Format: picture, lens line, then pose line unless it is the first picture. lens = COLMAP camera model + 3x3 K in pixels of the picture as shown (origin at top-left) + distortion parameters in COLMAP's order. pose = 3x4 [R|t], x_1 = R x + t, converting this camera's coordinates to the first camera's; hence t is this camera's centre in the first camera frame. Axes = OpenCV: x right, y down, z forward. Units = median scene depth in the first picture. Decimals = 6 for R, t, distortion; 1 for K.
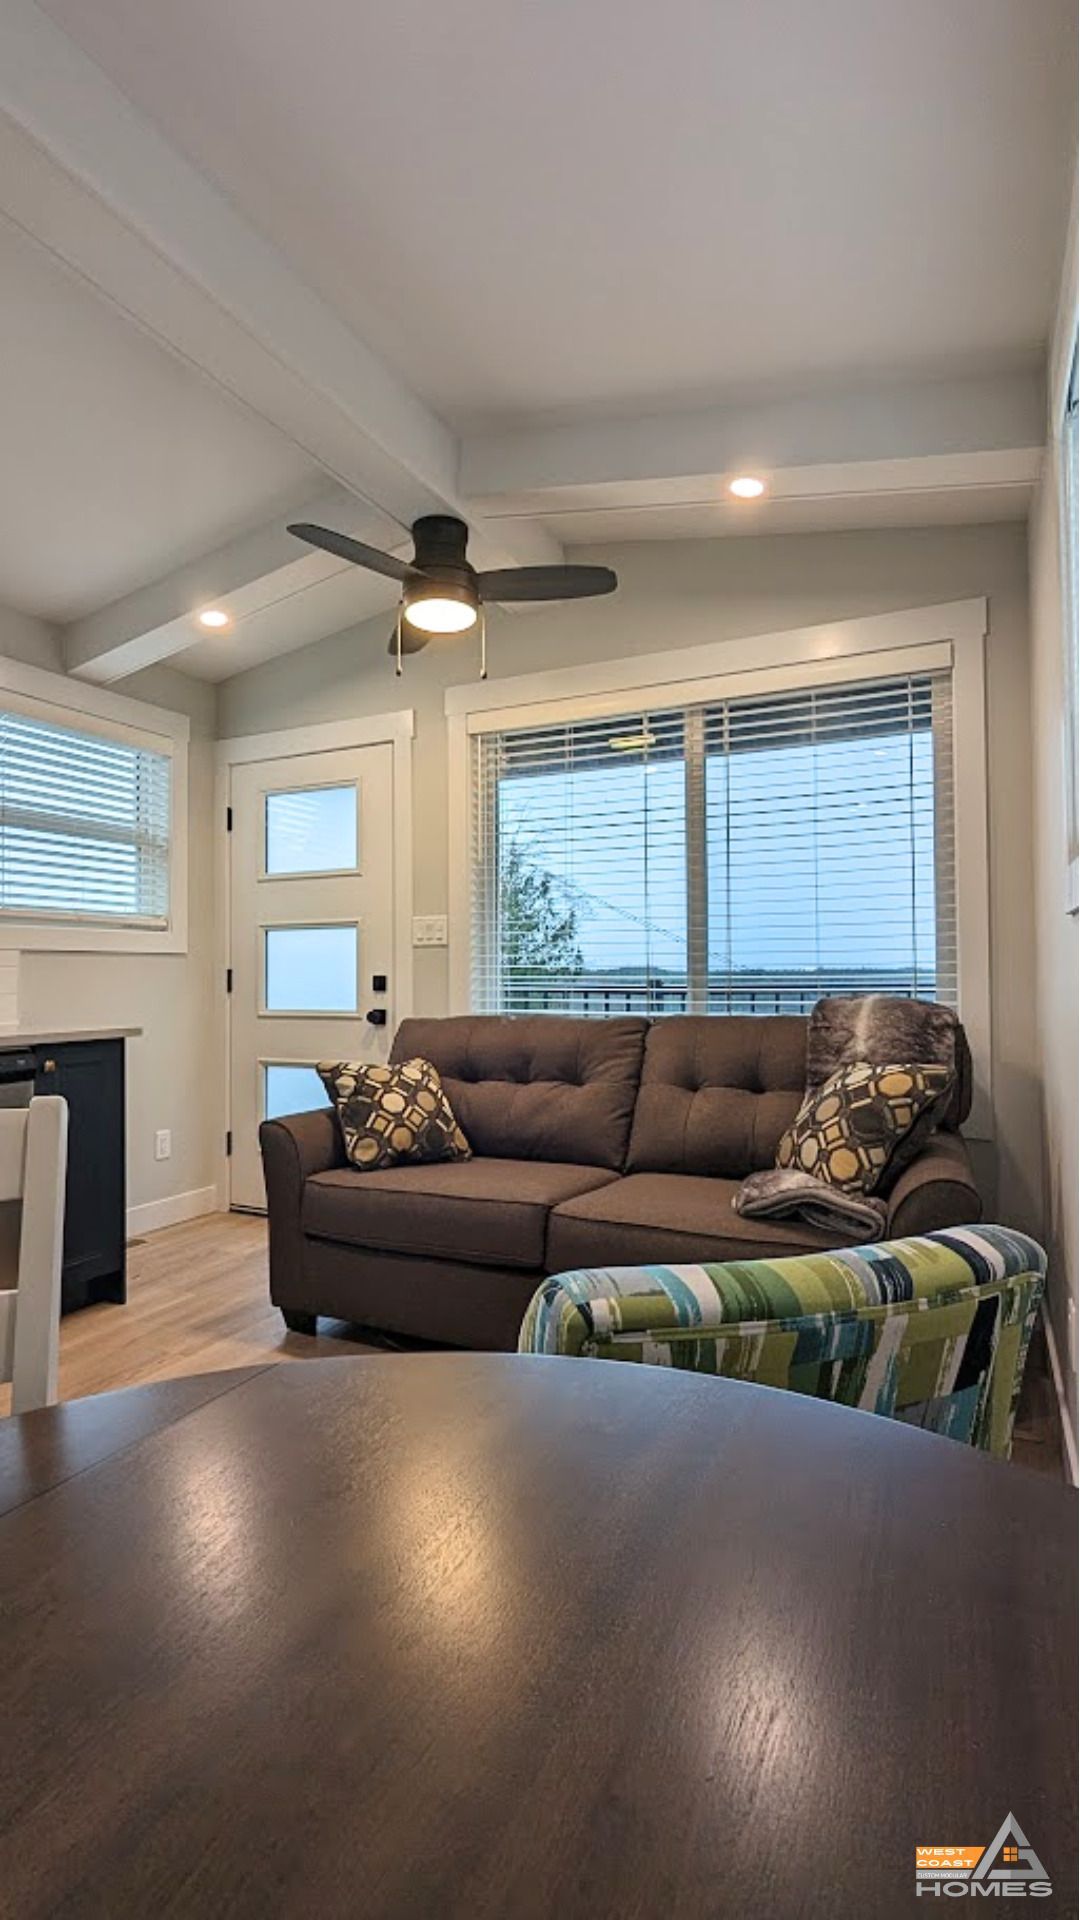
lens RADIAL K [[905.2, 0, 540.0], [0, 905.2, 960.0], [0, 0, 1]] dist [-0.001724, 0.000327]
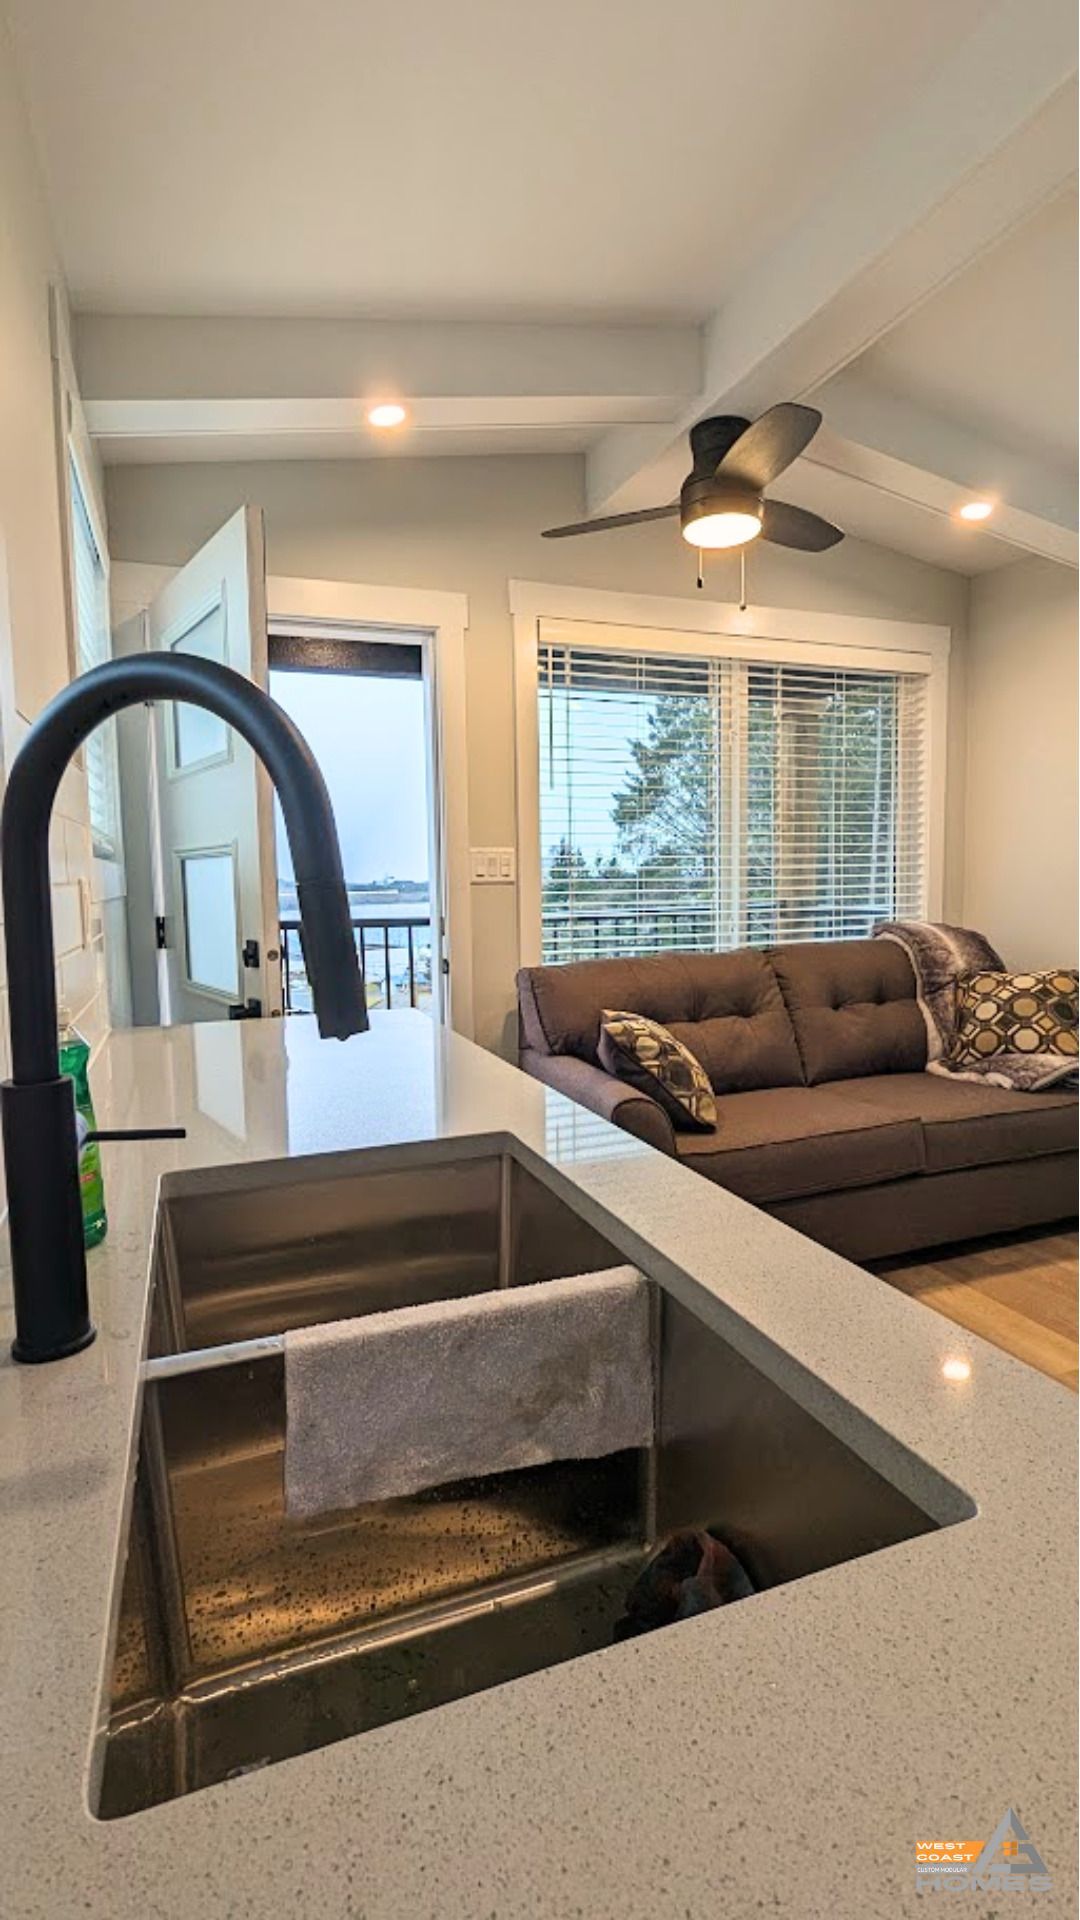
lens RADIAL K [[905.2, 0, 540.0], [0, 905.2, 960.0], [0, 0, 1]] dist [-0.001724, 0.000327]
pose [[0.695371, -0.077402, 0.714470, -0.878003], [0.002265, 0.994414, 0.105525, -0.040683], [-0.718647, -0.071761, 0.691662, 0.434786]]
